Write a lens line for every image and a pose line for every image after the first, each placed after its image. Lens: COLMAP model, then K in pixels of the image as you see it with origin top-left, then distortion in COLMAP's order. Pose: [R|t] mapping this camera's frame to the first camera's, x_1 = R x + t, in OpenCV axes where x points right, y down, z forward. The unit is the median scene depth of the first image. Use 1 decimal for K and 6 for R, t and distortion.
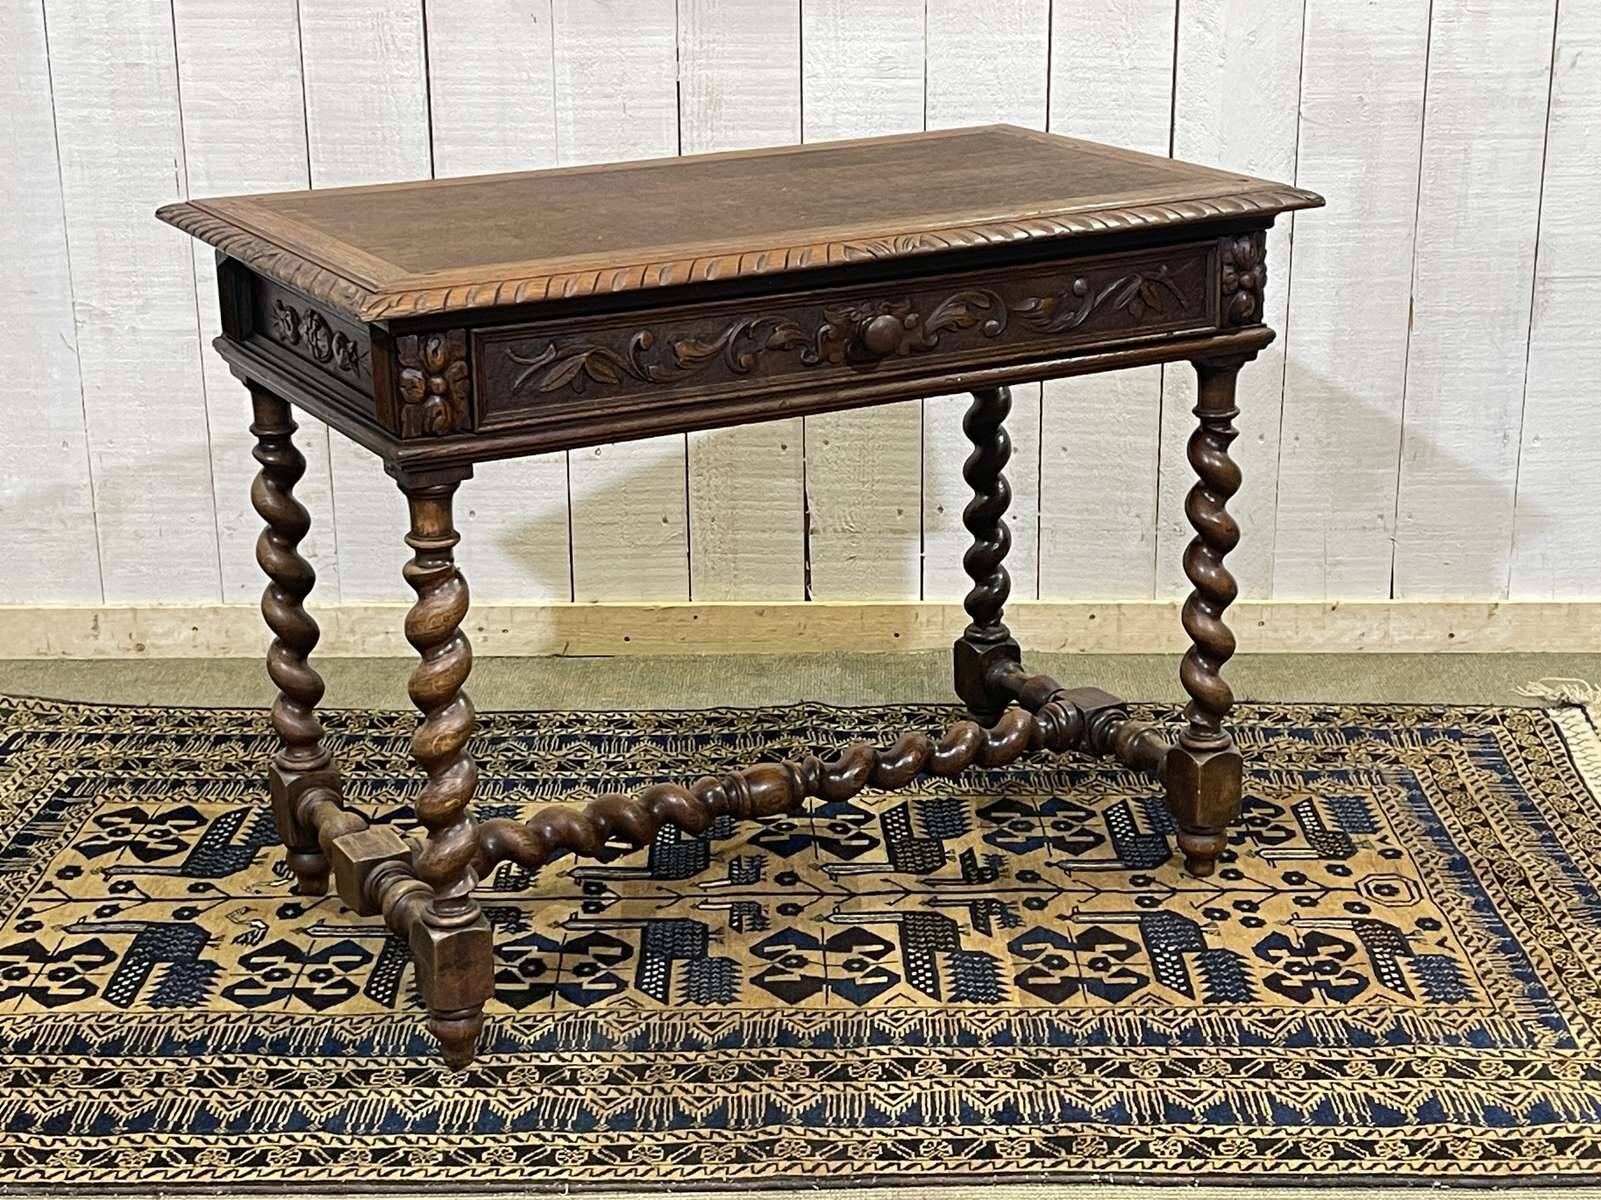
lens RADIAL K [[2590.3, 0, 805.9], [0, 2590.3, 624.1], [0, 0, 1]] dist [0.068901, 0.000000]
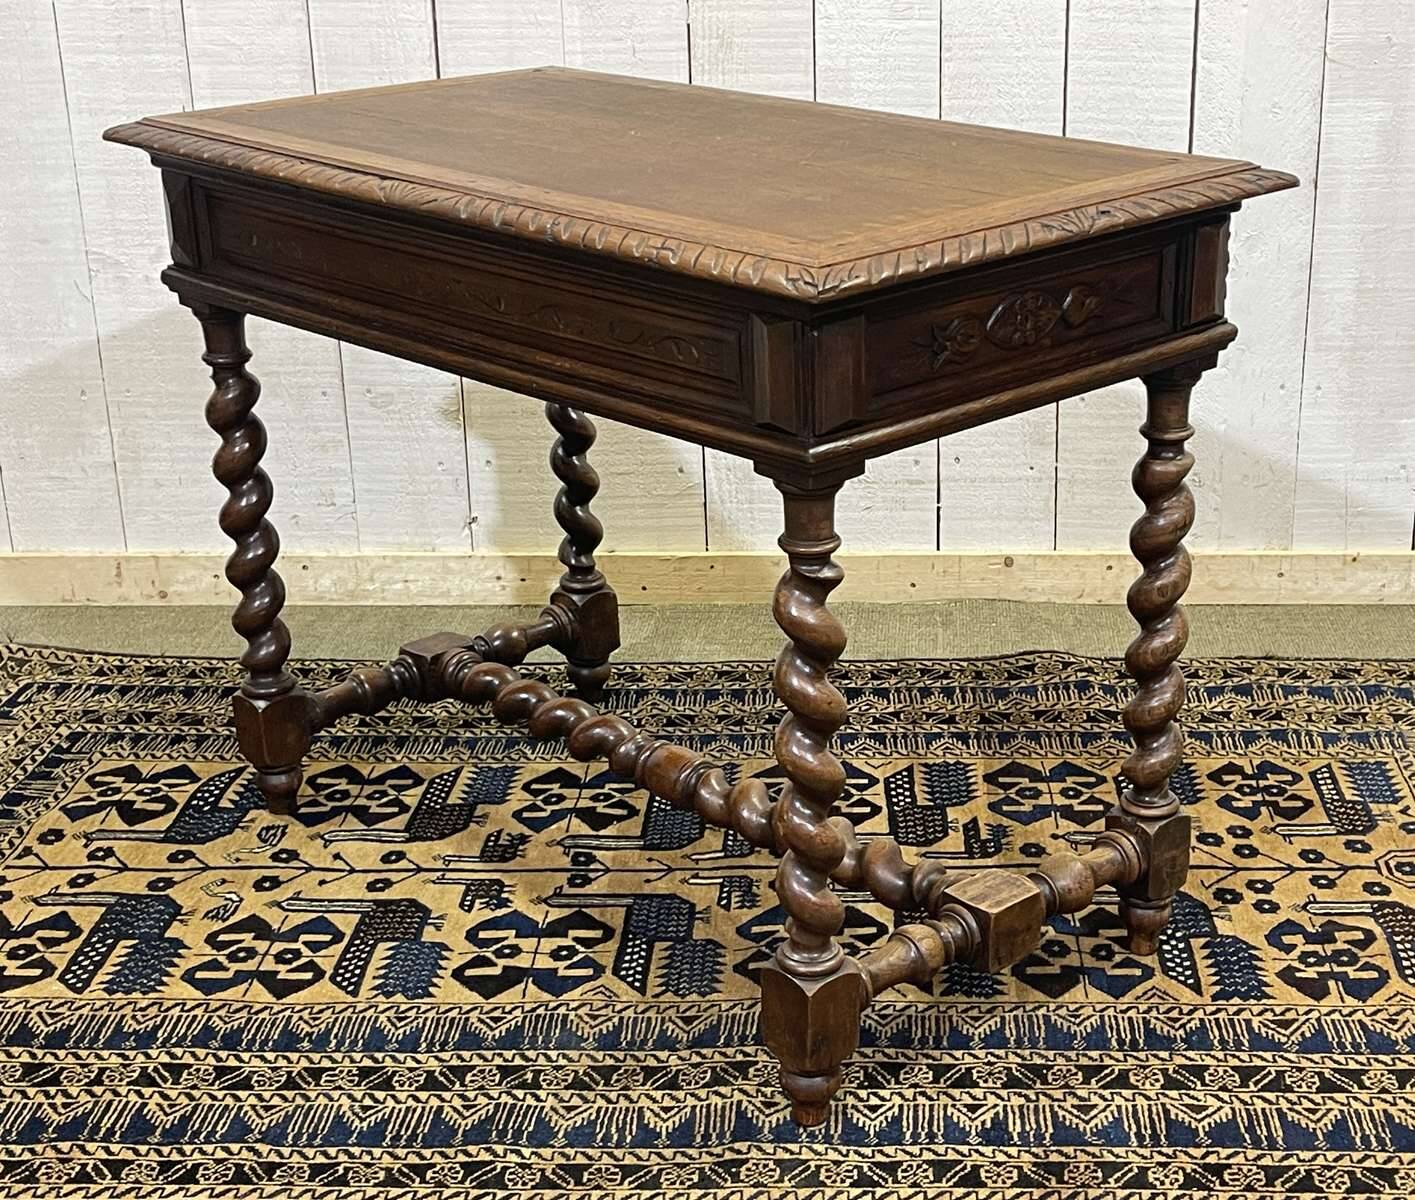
lens RADIAL K [[2236.5, 0, 813.6], [0, 2236.5, 607.9], [0, 0, 1]] dist [0.067096, 0.000000]
pose [[0.999371, 0.004345, -0.035203, 0.033580], [-0.003086, 0.999356, 0.035755, -0.022203], [0.035336, -0.035624, 0.998740, 0.170357]]
